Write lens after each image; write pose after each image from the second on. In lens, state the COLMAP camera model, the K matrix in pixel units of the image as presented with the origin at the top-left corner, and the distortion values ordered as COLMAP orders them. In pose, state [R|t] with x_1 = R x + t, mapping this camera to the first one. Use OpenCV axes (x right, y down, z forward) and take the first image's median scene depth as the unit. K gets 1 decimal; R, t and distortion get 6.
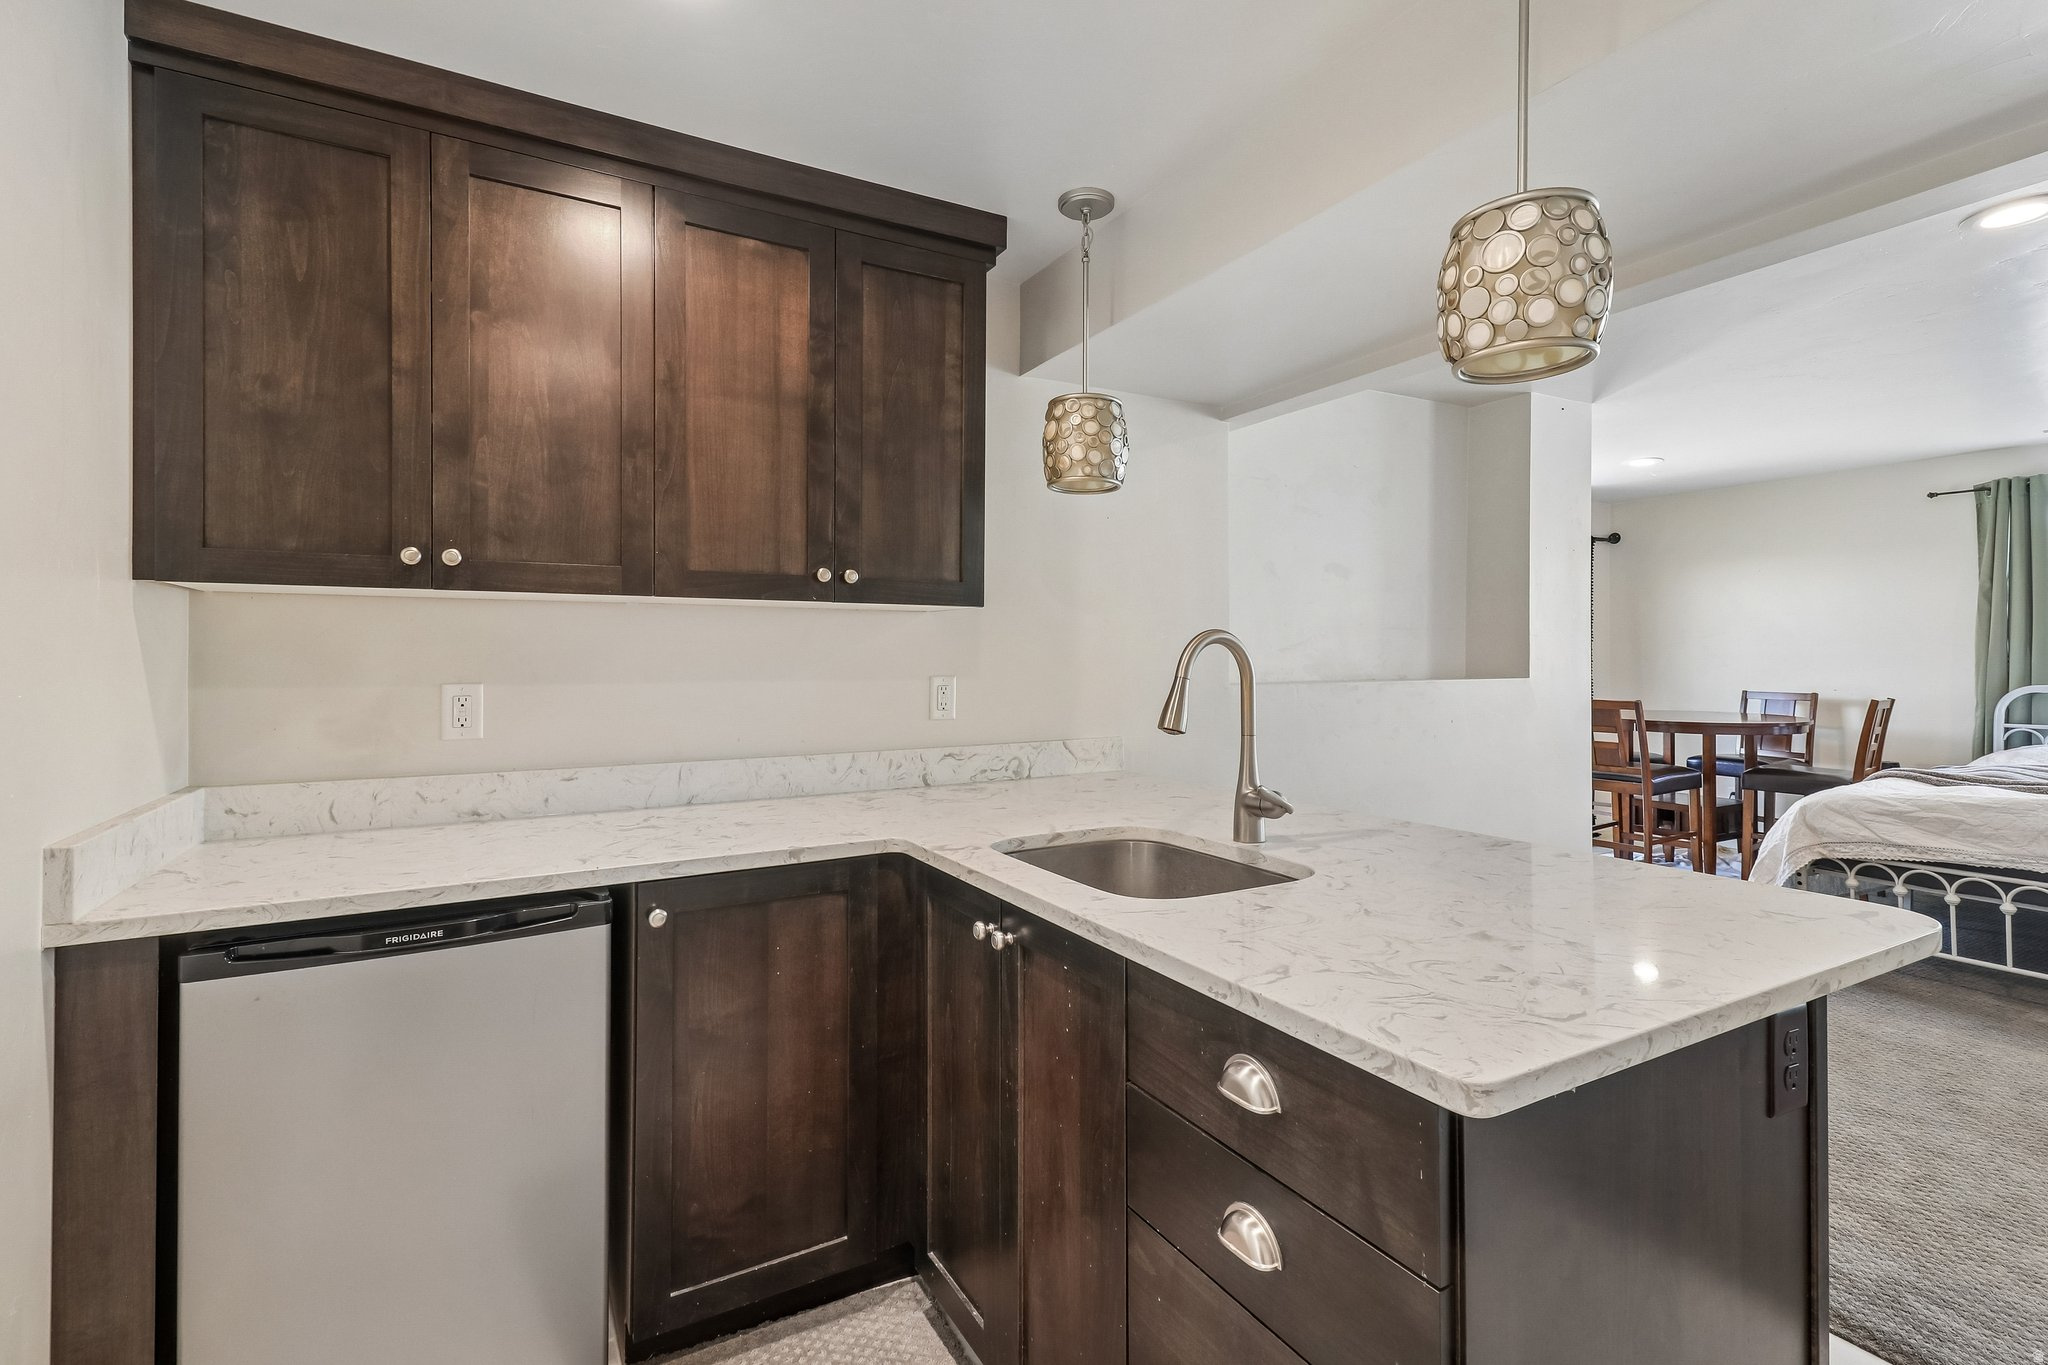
lens RADIAL K [[946.2, 0, 1025.1], [0, 946.2, 668.1], [0, 0, 1]] dist [0.002698, 0.000028]
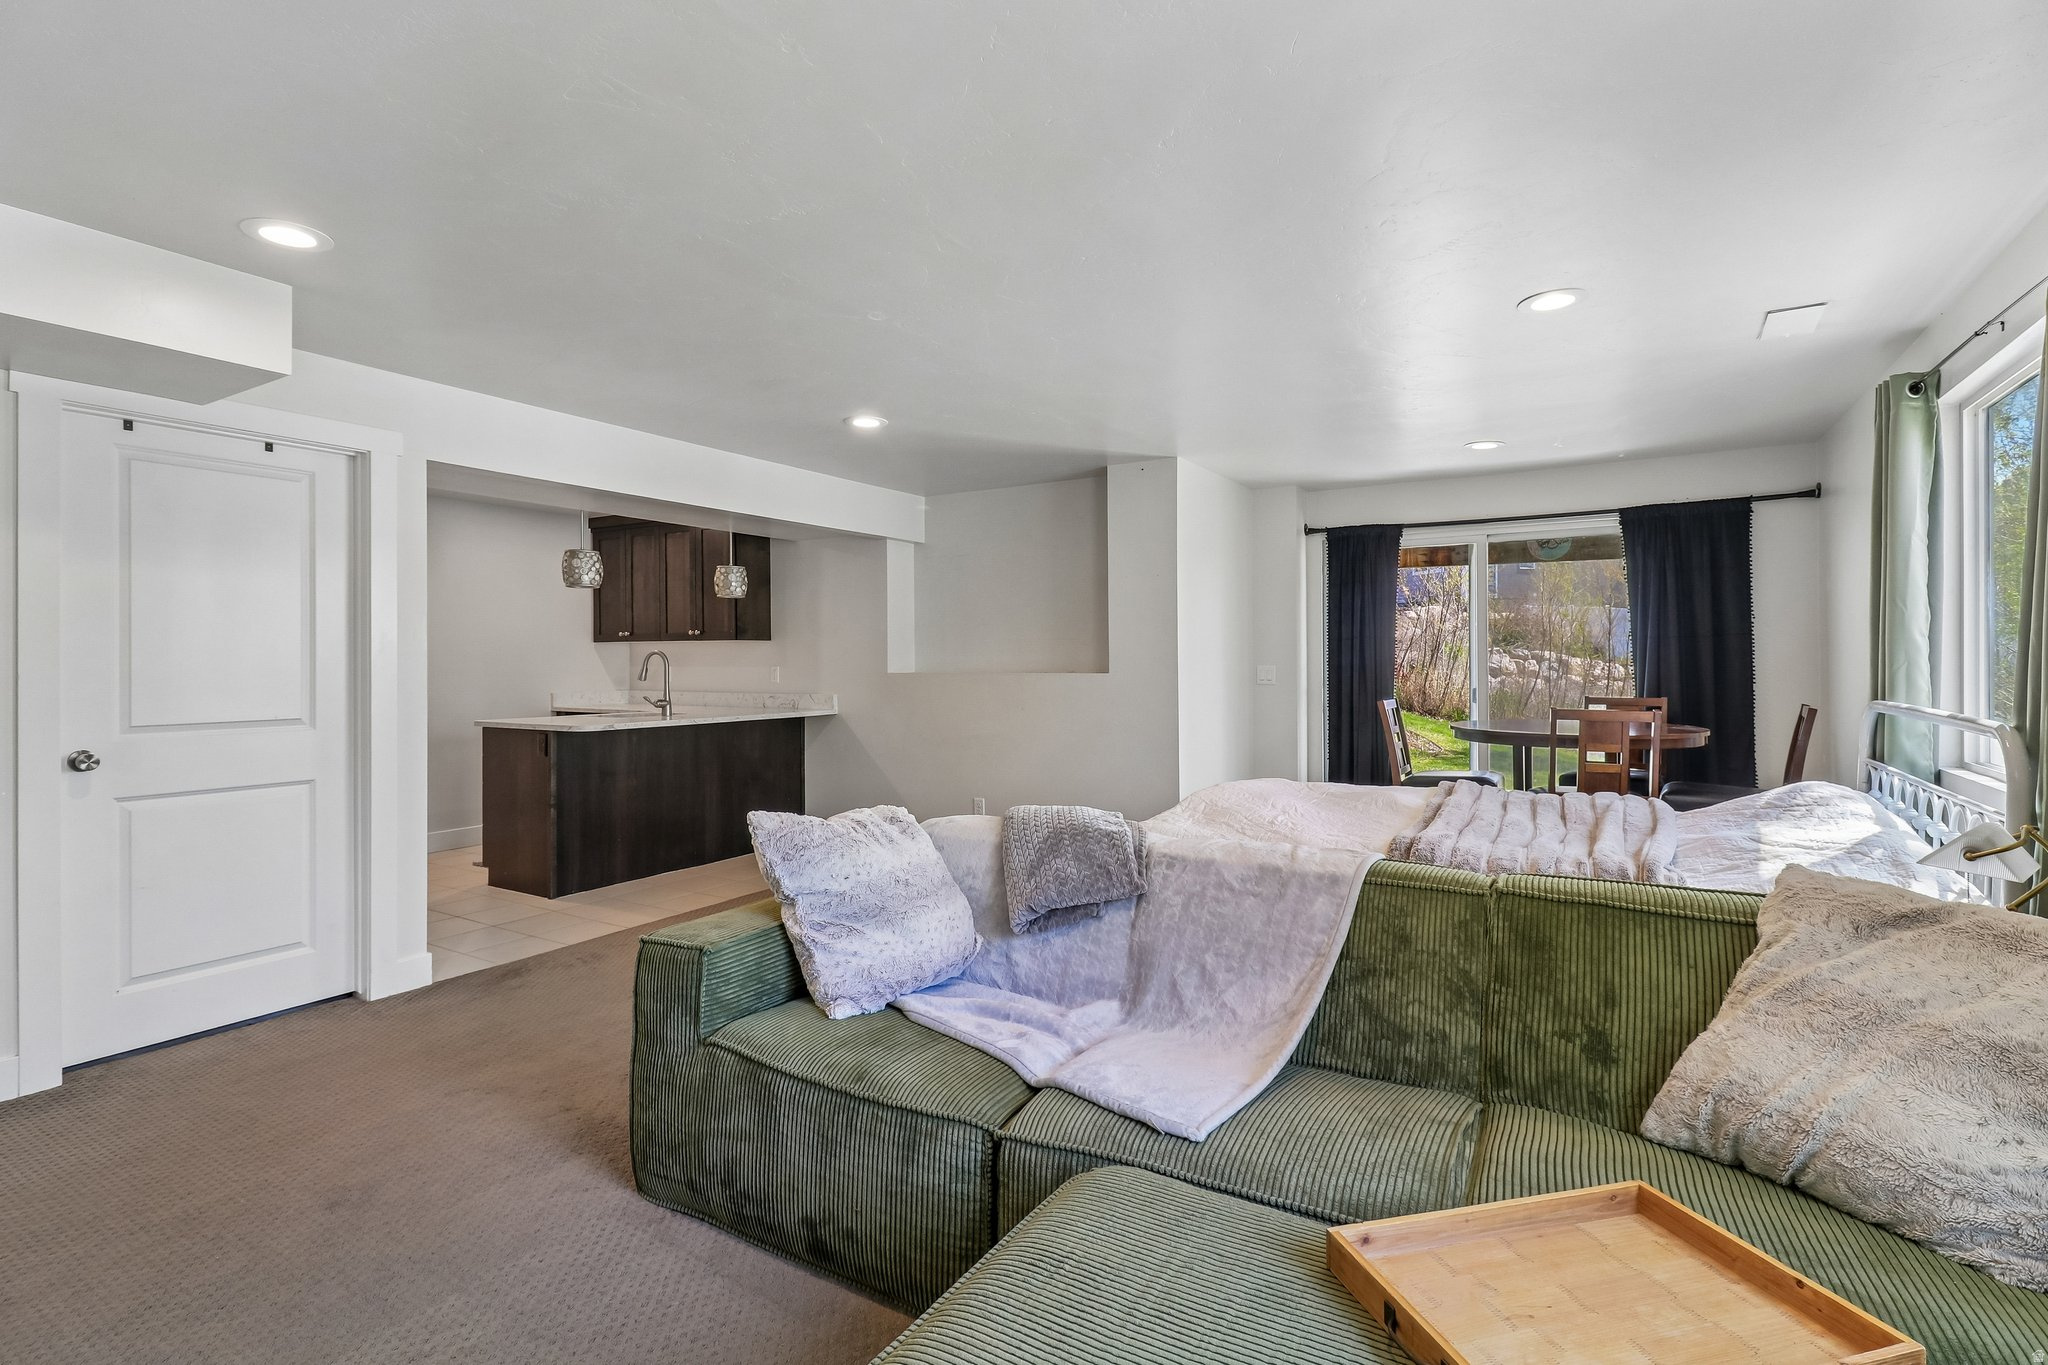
lens RADIAL K [[946.2, 0, 1025.1], [0, 946.2, 668.1], [0, 0, 1]] dist [0.002698, 0.000028]
pose [[0.502700, 0.010018, -0.864403, 1.548000], [-0.000960, 0.999939, 0.011030, -0.012385], [0.864460, -0.004715, 0.502679, 0.175790]]
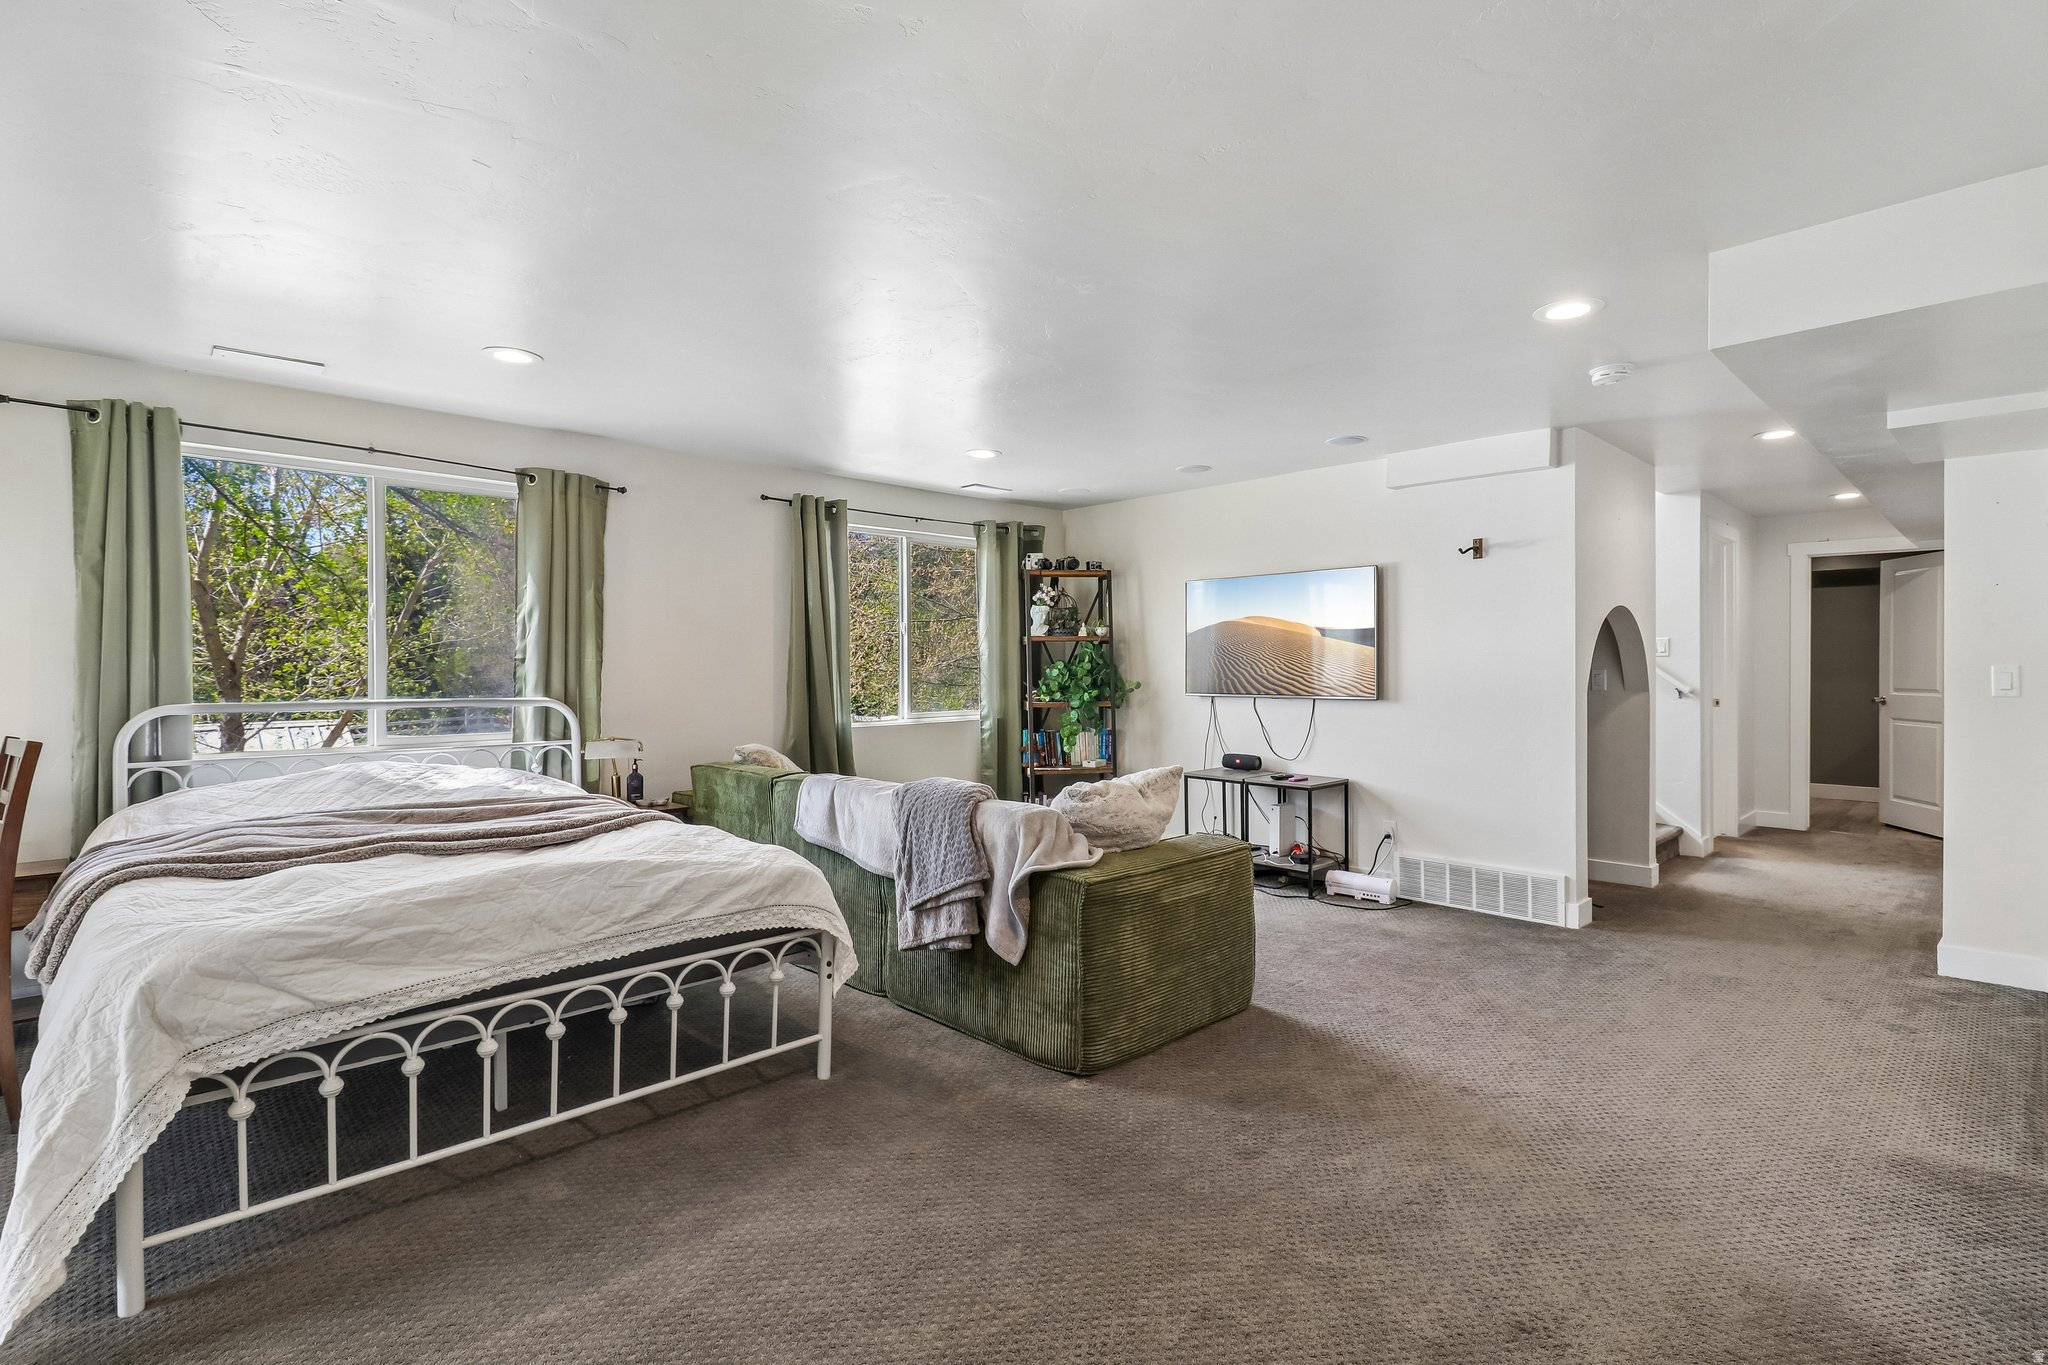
lens RADIAL K [[946.2, 0, 1025.1], [0, 946.2, 668.1], [0, 0, 1]] dist [0.002698, 0.000028]
pose [[-0.253351, 0.005819, 0.967357, 0.252560], [0.011256, 0.999932, -0.003067, -0.000066], [-0.967309, 0.010111, -0.253399, 0.648226]]
